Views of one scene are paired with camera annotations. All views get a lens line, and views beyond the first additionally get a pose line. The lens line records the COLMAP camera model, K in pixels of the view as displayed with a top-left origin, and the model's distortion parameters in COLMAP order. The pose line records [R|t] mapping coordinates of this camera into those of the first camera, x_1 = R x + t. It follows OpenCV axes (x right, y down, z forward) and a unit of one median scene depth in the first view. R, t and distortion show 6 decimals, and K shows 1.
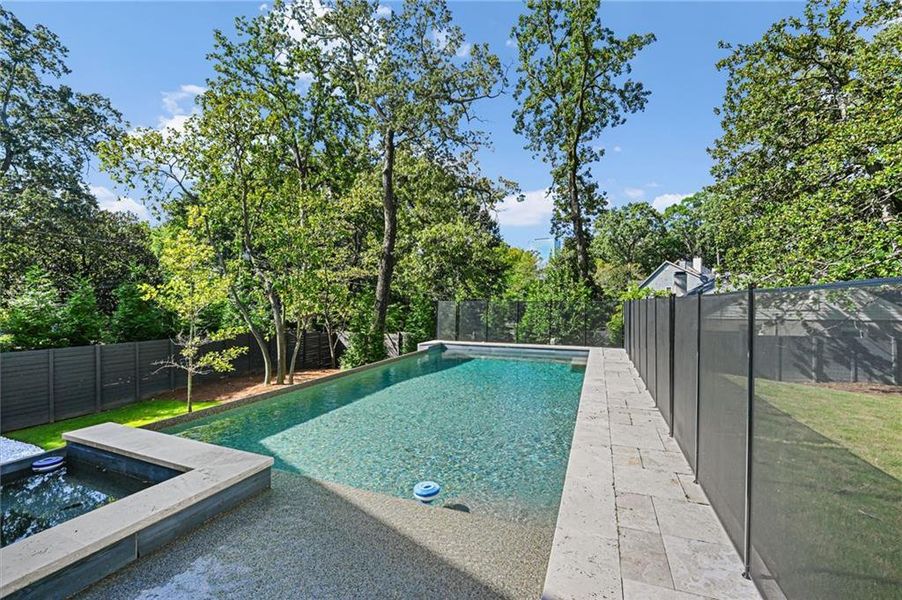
lens RADIAL K [[375.1, 0, 450.8], [0, 375.1, 299.0], [0, 0, 1]] dist [-0.016265, 0.001124]
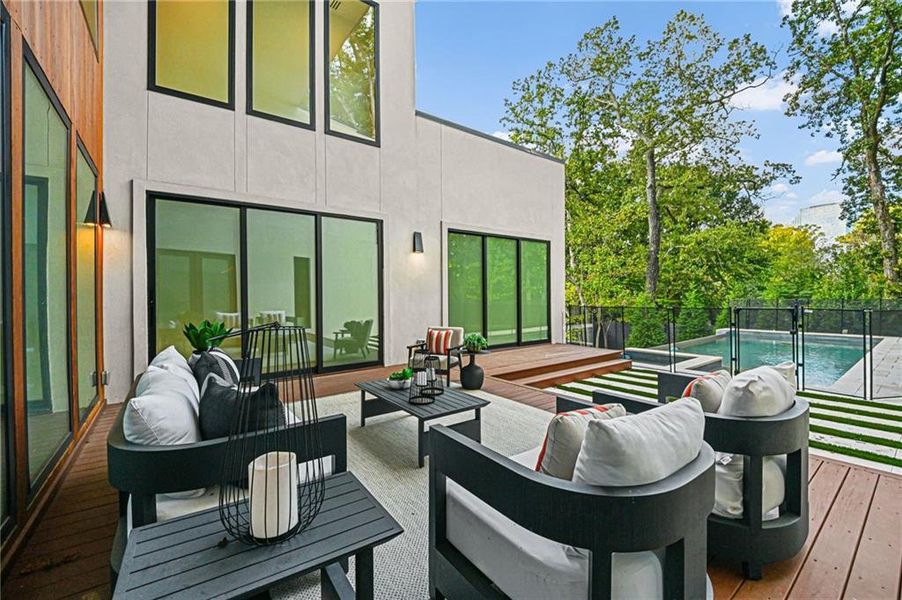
lens RADIAL K [[375.1, 0, 457.6], [0, 375.1, 291.6], [0, 0, 1]] dist [-0.016265, 0.001124]
pose [[0.857183, -0.014197, -0.514817, -0.070499], [0.018416, 0.999826, 0.003091, -0.016275], [0.514683, -0.012130, 0.857295, -0.247195]]
